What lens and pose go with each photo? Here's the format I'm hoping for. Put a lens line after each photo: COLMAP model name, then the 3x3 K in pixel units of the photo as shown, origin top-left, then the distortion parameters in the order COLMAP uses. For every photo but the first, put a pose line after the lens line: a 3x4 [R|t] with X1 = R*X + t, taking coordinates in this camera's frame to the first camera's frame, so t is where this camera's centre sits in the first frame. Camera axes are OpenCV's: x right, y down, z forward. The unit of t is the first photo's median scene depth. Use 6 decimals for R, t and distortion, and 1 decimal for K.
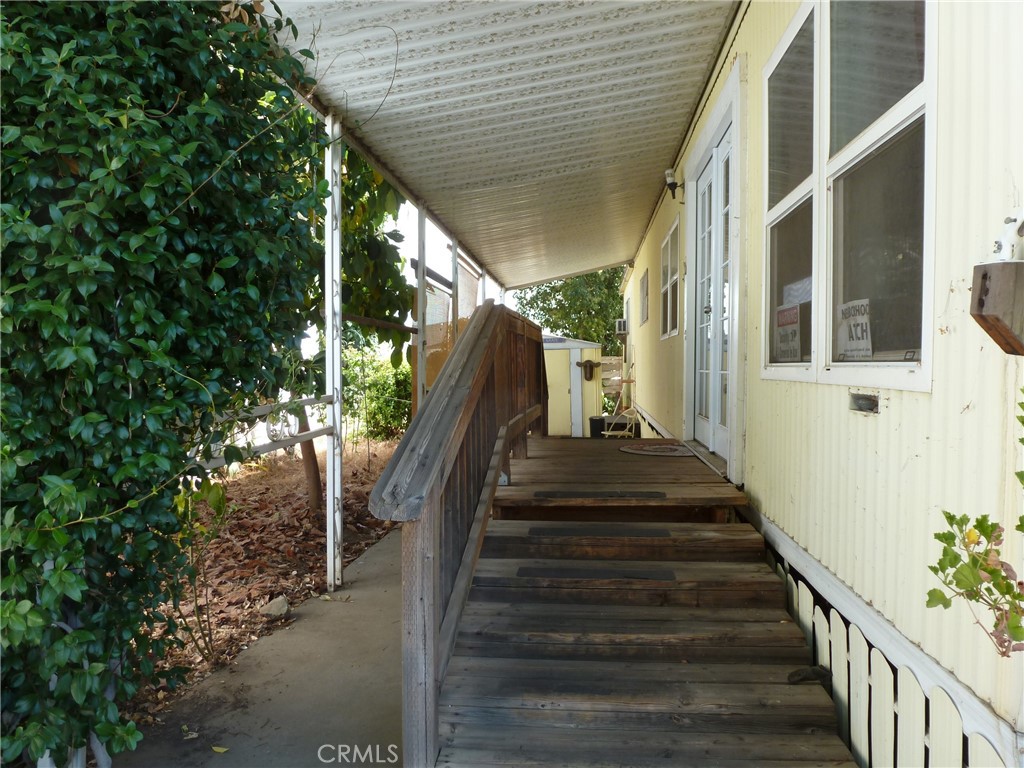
lens RADIAL K [[750.4, 0, 520.0], [0, 750.4, 381.3], [0, 0, 1]] dist [-0.058429, -0.000775]
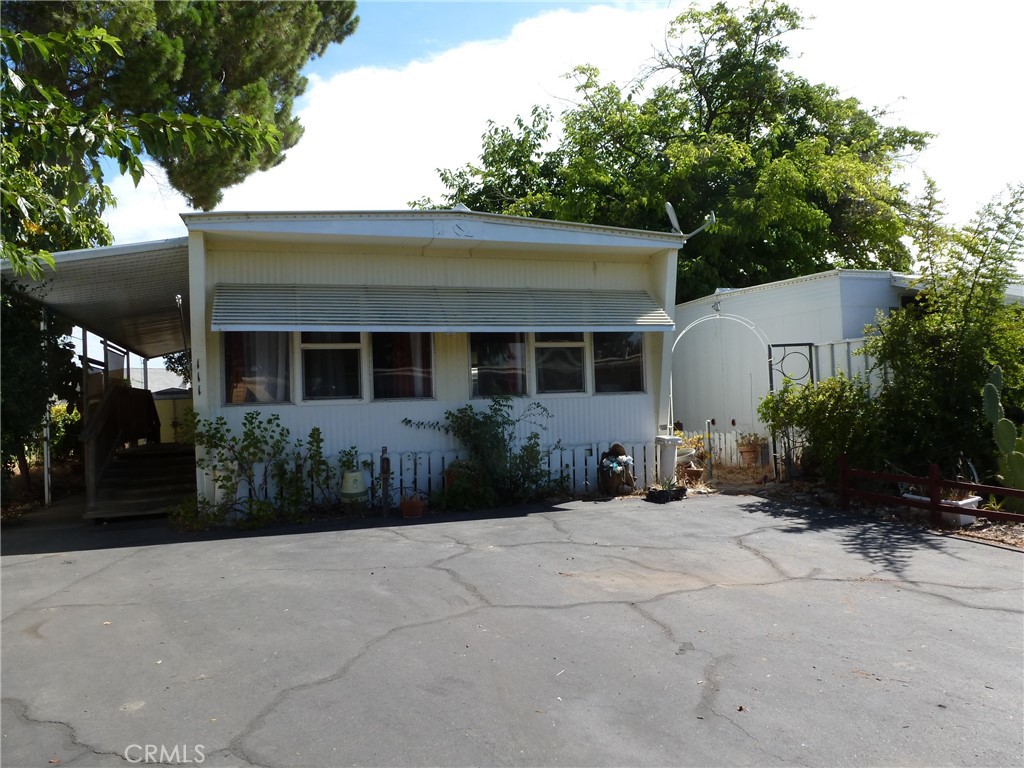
lens RADIAL K [[750.4, 0, 520.0], [0, 750.4, 381.3], [0, 0, 1]] dist [-0.058429, -0.000775]
pose [[0.916845, -0.021641, 0.398657, 0.135354], [0.044723, 0.997812, -0.048691, 0.043488], [-0.396731, 0.062471, 0.915807, -1.135406]]
